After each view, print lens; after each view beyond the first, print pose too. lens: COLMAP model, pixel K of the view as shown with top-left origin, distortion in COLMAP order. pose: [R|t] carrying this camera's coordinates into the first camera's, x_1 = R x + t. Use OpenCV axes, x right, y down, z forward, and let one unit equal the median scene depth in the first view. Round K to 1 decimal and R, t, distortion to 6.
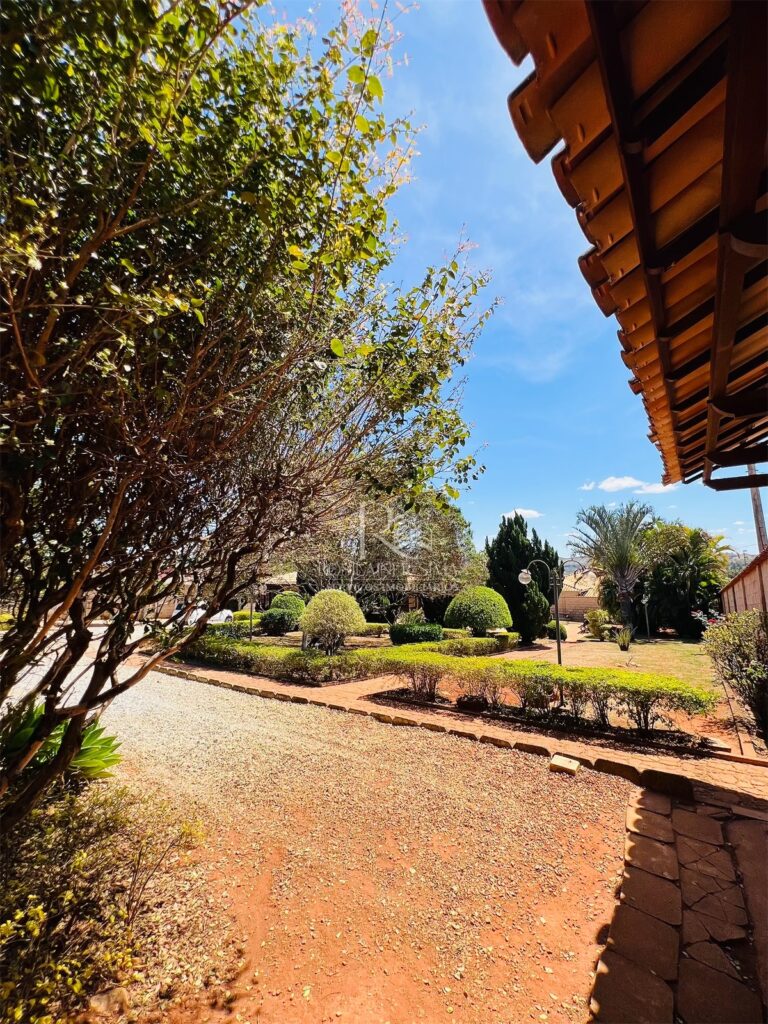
lens RADIAL K [[411.7, 0, 384.0], [0, 411.7, 509.8], [0, 0, 1]] dist [0.001637, -0.002264]
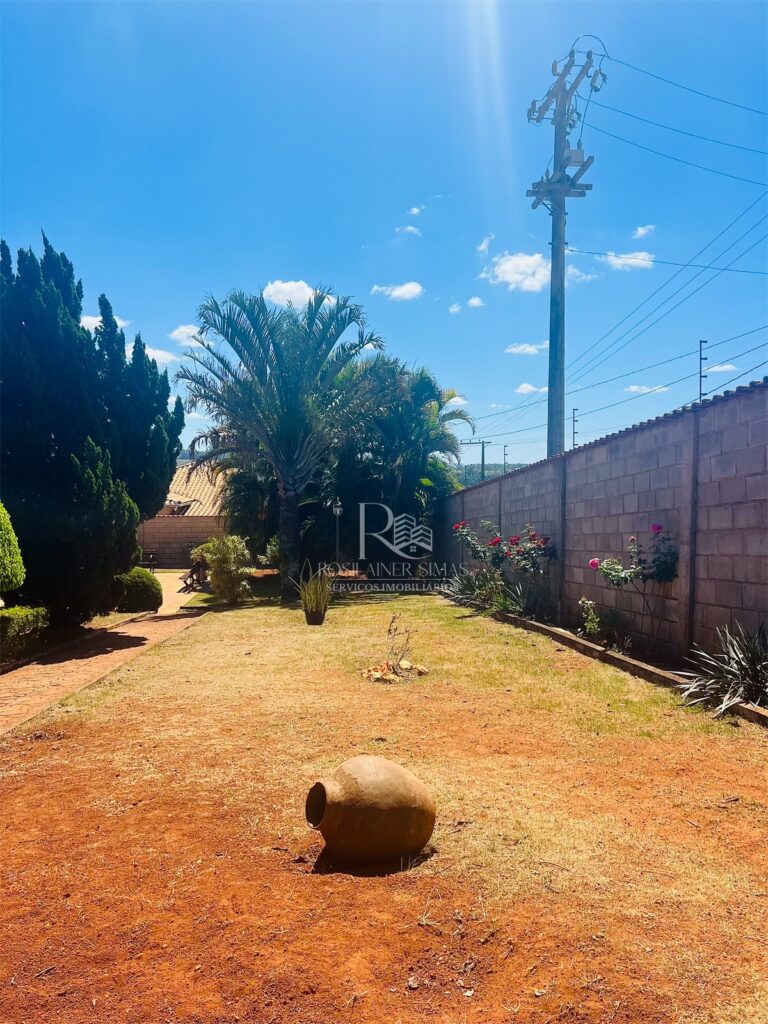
lens RADIAL K [[770.5, 0, 385.4], [0, 770.5, 511.0], [0, 0, 1]] dist [0.057104, 0.002140]
pose [[0.737755, -0.003144, 0.675061, 0.092823], [-0.117350, 0.984167, 0.132831, 0.092783], [-0.664791, -0.177215, 0.725705, 0.317646]]
